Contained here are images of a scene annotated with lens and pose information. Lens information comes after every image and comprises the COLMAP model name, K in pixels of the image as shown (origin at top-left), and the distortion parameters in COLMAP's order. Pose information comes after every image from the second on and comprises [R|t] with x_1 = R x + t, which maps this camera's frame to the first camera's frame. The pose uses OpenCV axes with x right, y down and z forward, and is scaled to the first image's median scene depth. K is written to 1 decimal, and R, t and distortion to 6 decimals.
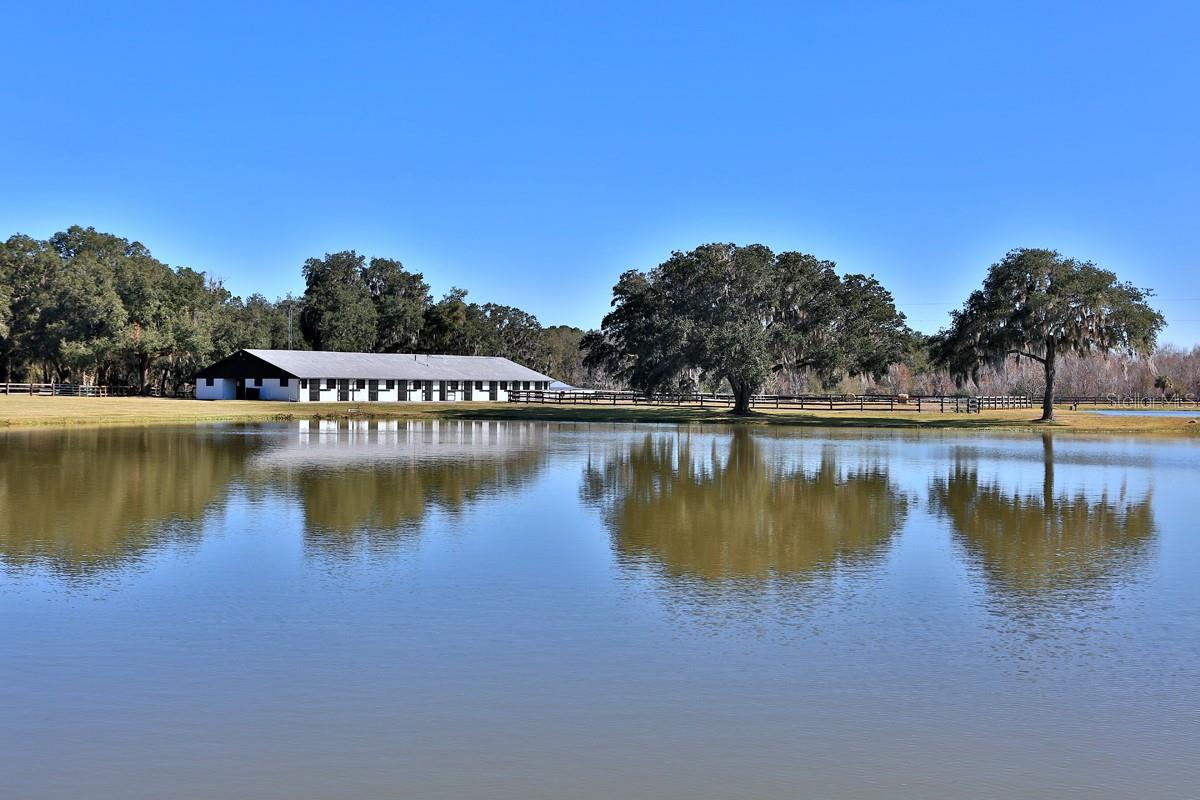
lens RADIAL K [[1356.7, 0, 600.0], [0, 1356.7, 400.0], [0, 0, 1]] dist [0.000191, -0.003781]
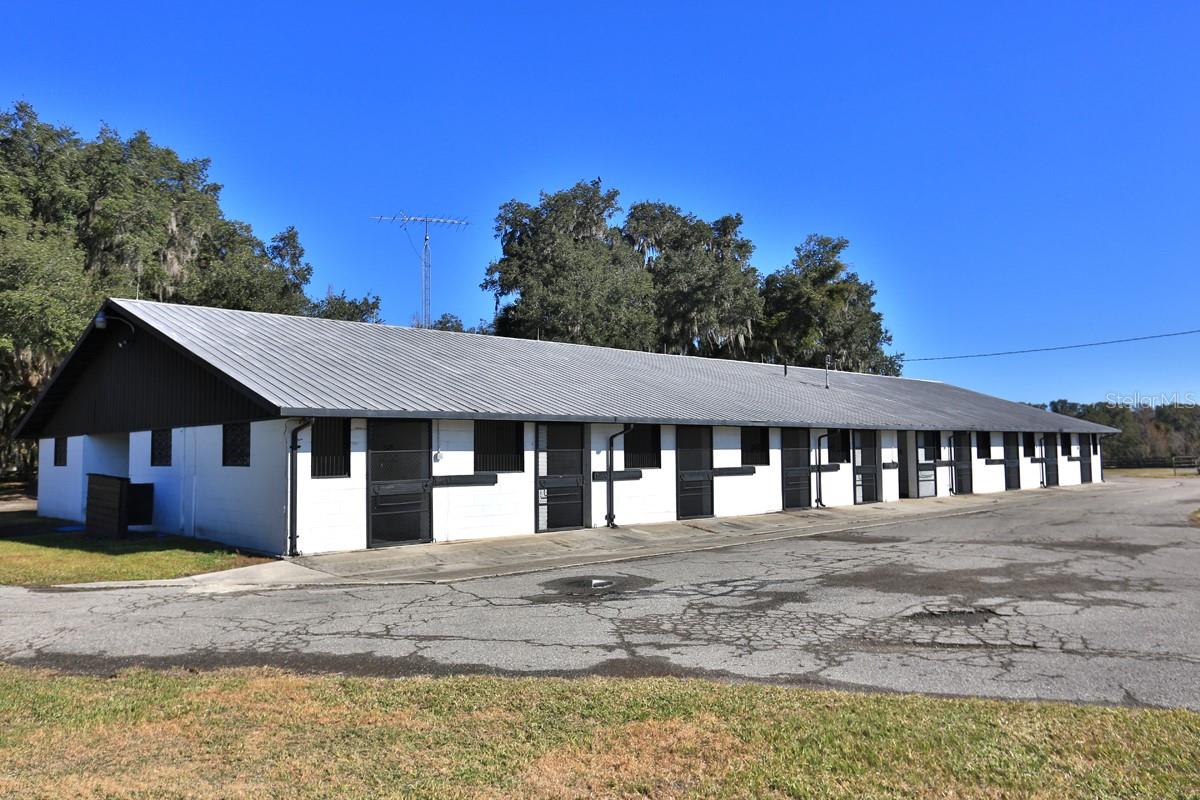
lens RADIAL K [[903.7, 0, 600.0], [0, 903.7, 400.0], [0, 0, 1]] dist [-0.002043, -0.000145]
pose [[0.984451, -0.032411, -0.172644, -0.148915], [0.020019, 0.997128, -0.073042, -0.008137], [0.174516, 0.068450, 0.982272, 0.807365]]
